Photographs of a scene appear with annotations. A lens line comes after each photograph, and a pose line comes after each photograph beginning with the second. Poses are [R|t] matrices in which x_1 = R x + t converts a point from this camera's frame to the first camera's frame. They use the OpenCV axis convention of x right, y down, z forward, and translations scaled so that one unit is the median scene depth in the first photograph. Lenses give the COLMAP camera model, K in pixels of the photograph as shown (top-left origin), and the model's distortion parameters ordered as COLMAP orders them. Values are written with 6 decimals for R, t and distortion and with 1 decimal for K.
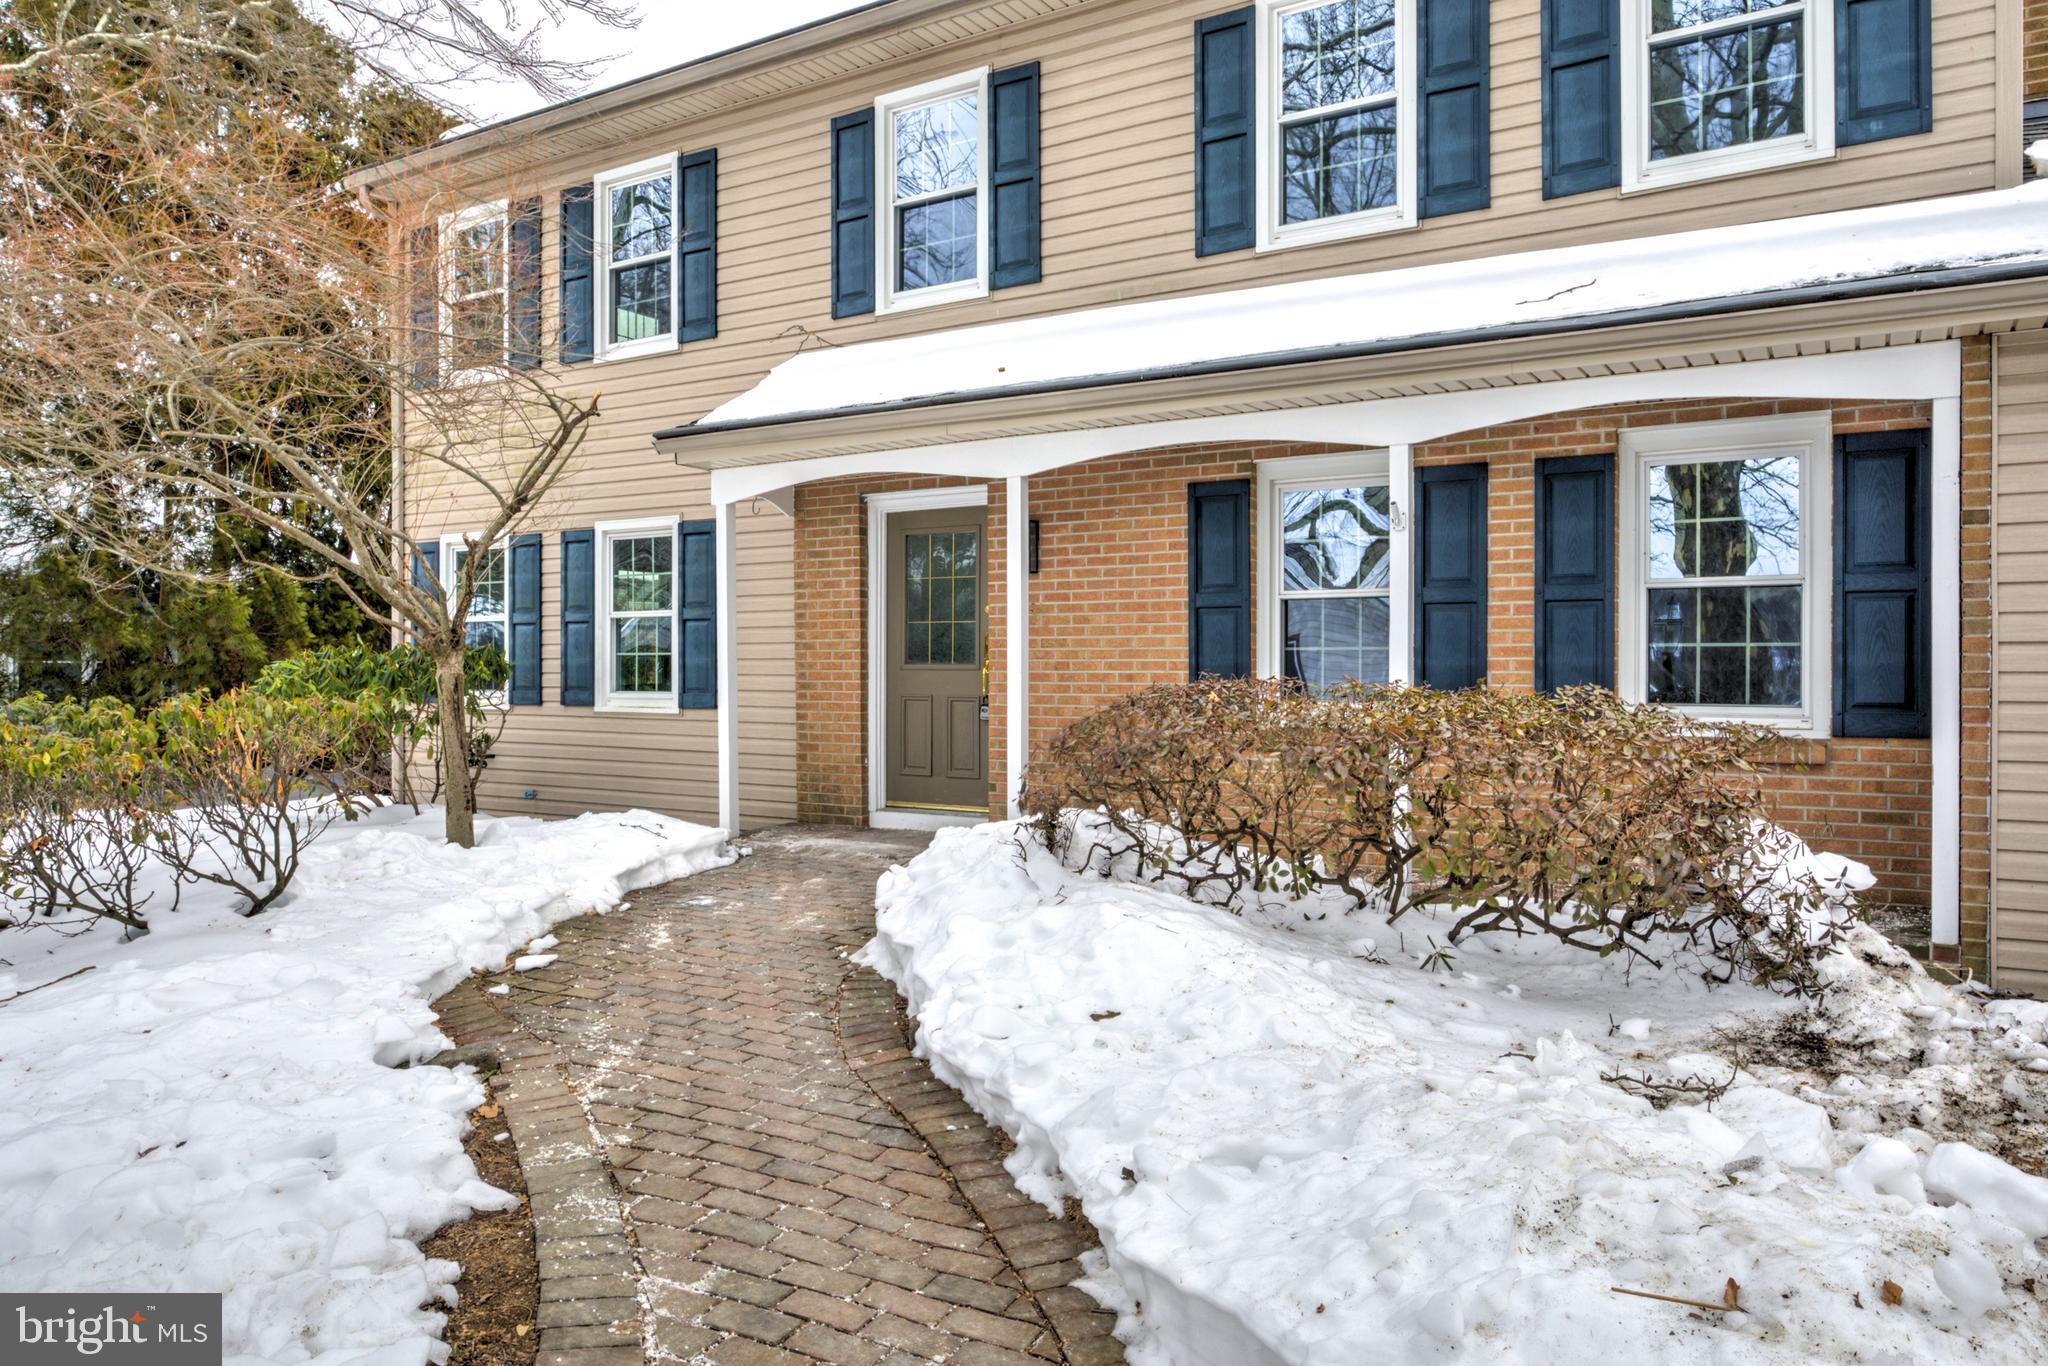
lens RADIAL K [[1369.4, 0, 1024.0], [0, 1369.4, 683.0], [0, 0, 1]] dist [0.001443, 0.000797]
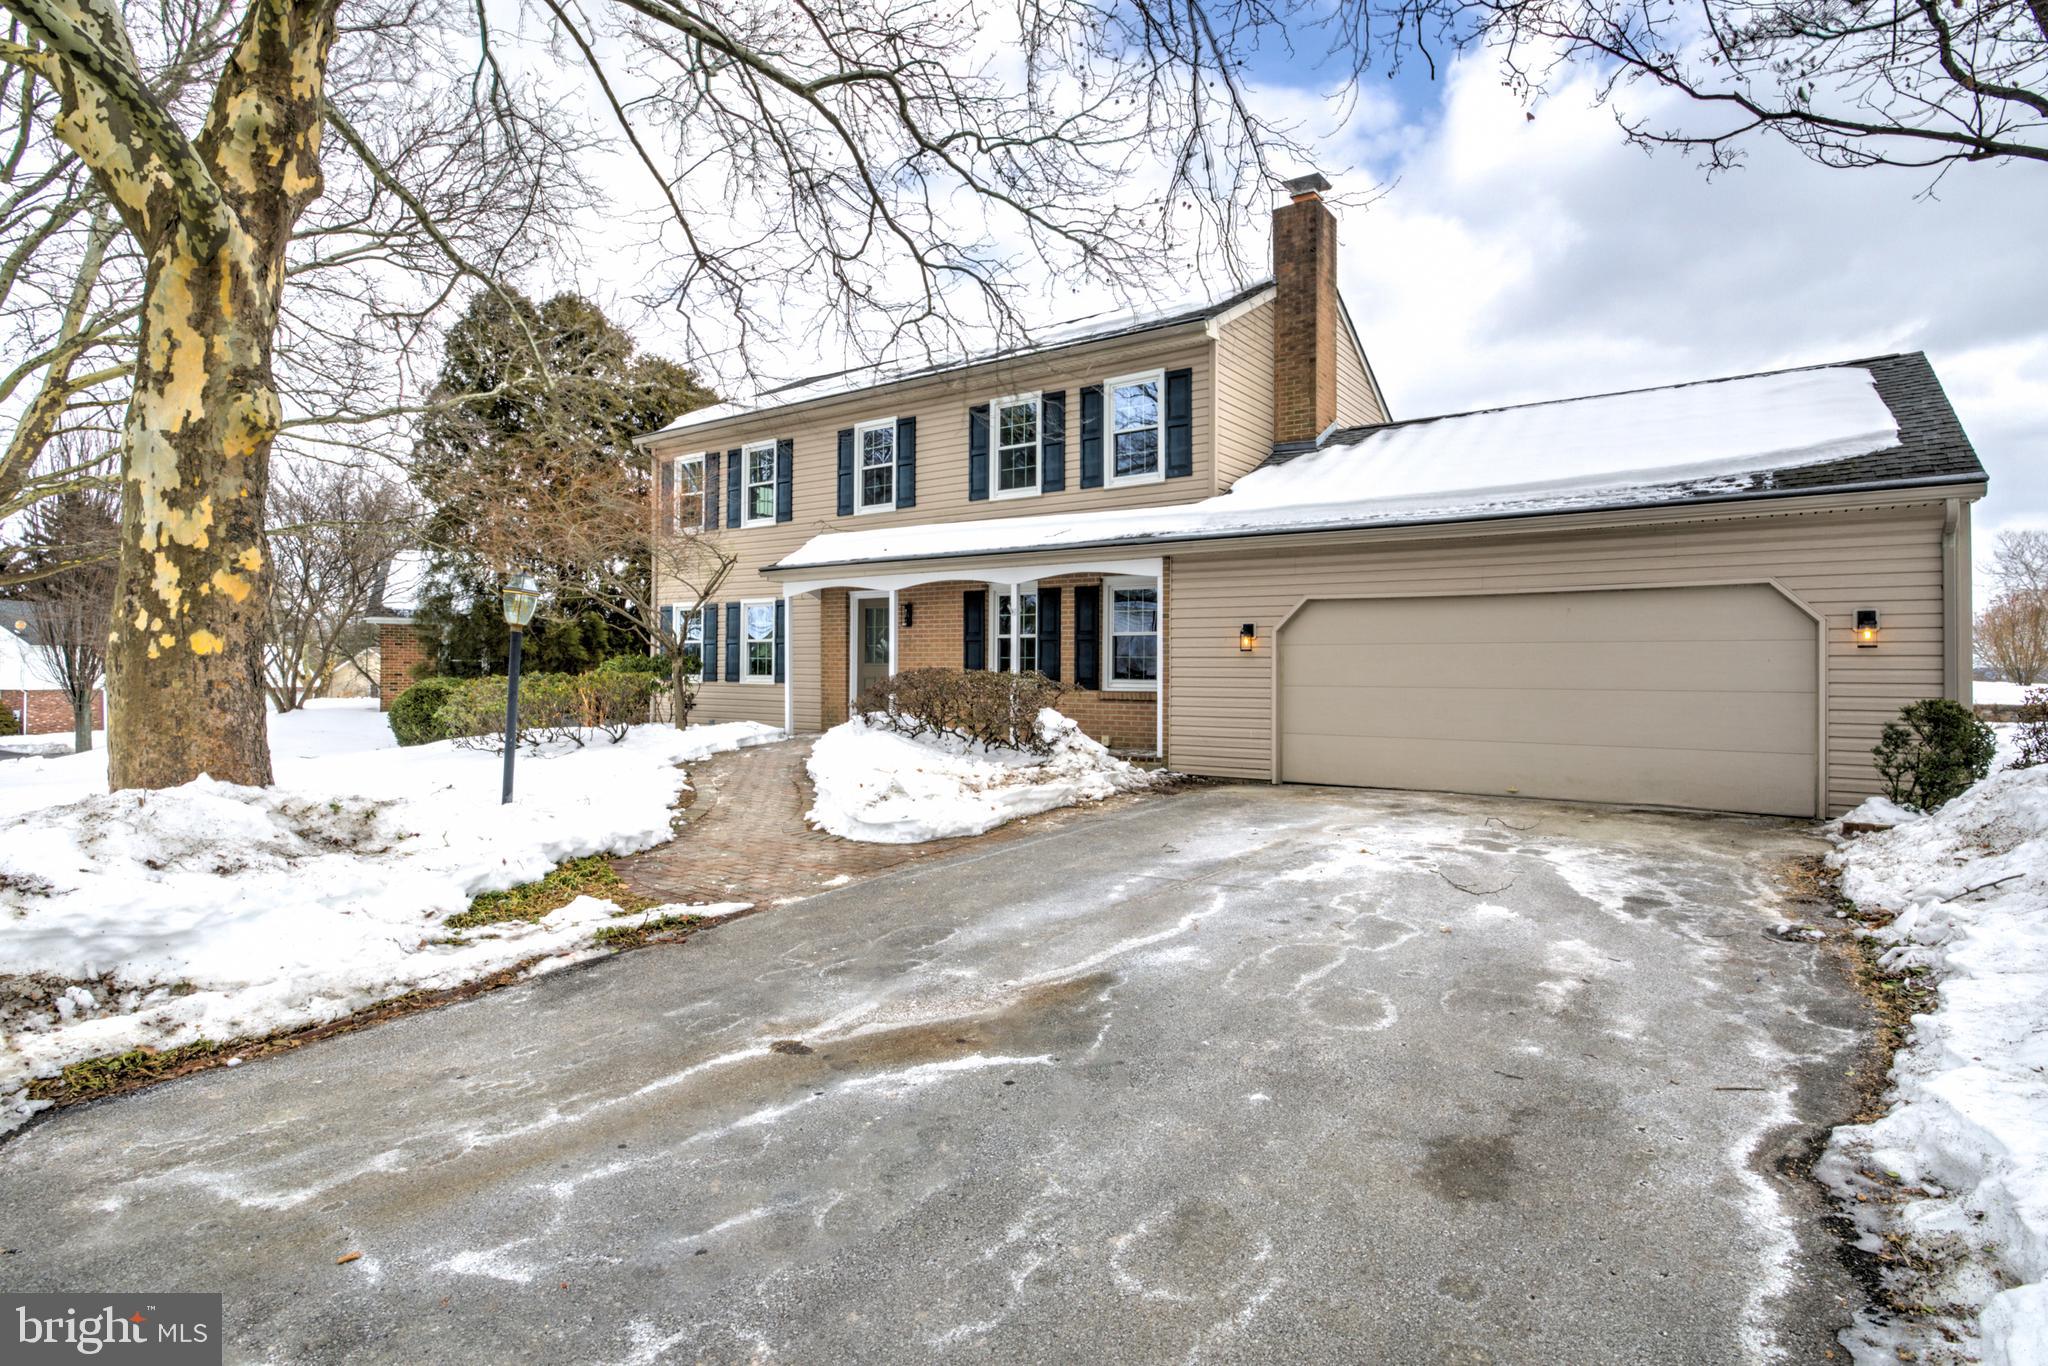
lens RADIAL K [[1046.7, 0, 1024.0], [0, 1046.7, 683.0], [0, 0, 1]] dist [-0.019128, 0.007941]
pose [[0.997248, 0.008971, -0.073595, 0.339232], [-0.008998, 0.999960, -0.000043, 0.018709], [0.073592, 0.000705, 0.997288, -0.823965]]
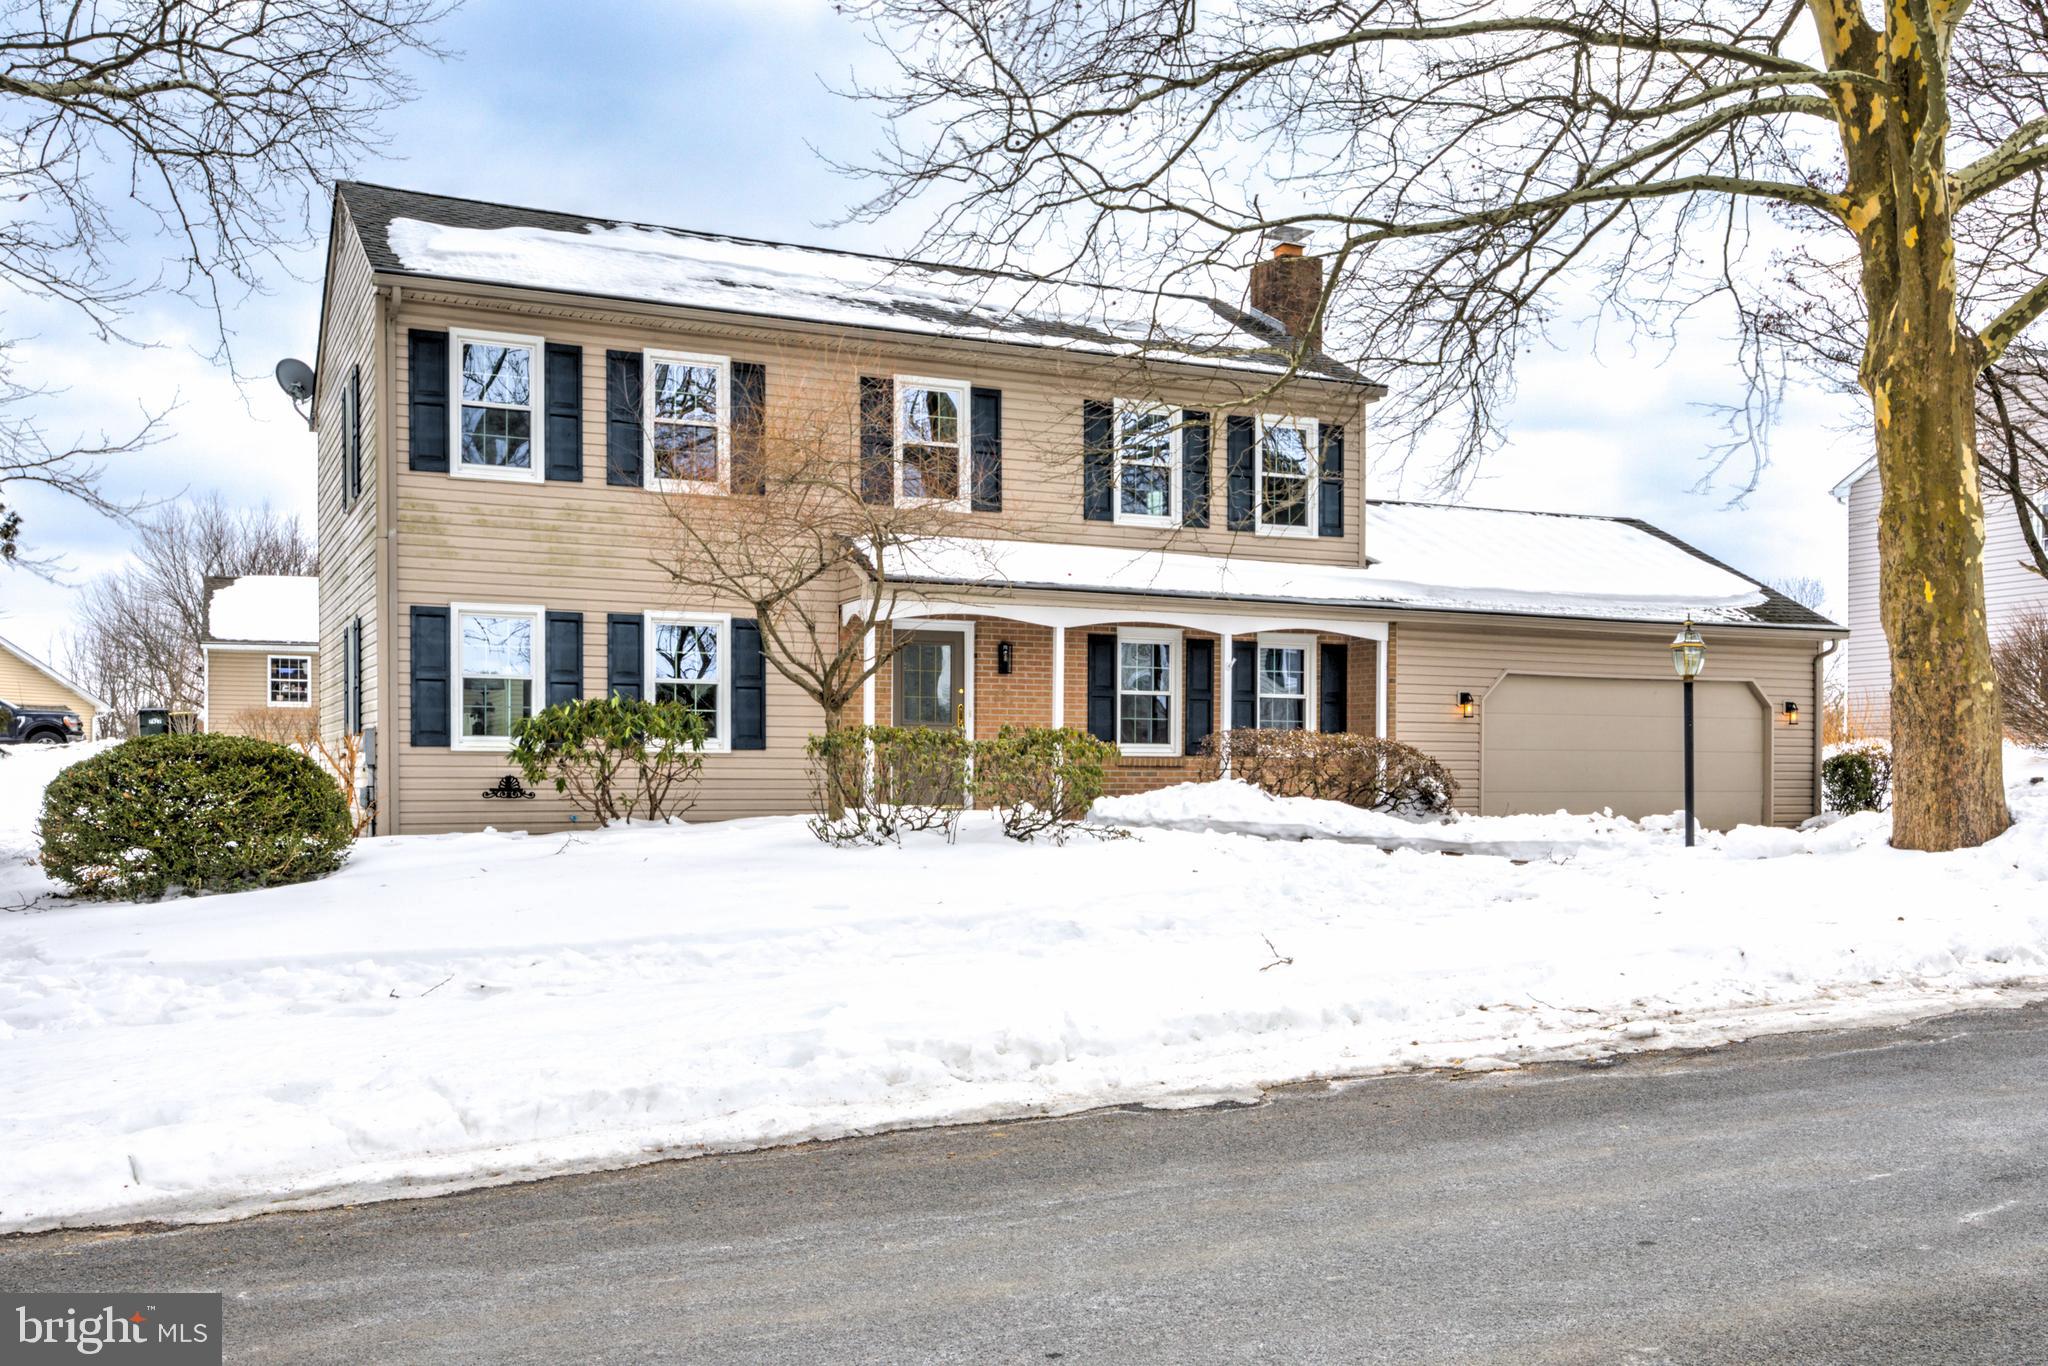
lens RADIAL K [[1779.6, 0, 1031.0], [0, 1779.6, 785.0], [0, 0, 1]] dist [0.009023, -0.005236]
pose [[0.551940, -0.000262, 0.833884, -1.886627], [0.005895, 0.999976, -0.003588, 0.073940], [-0.833863, 0.006896, 0.551928, -0.319105]]
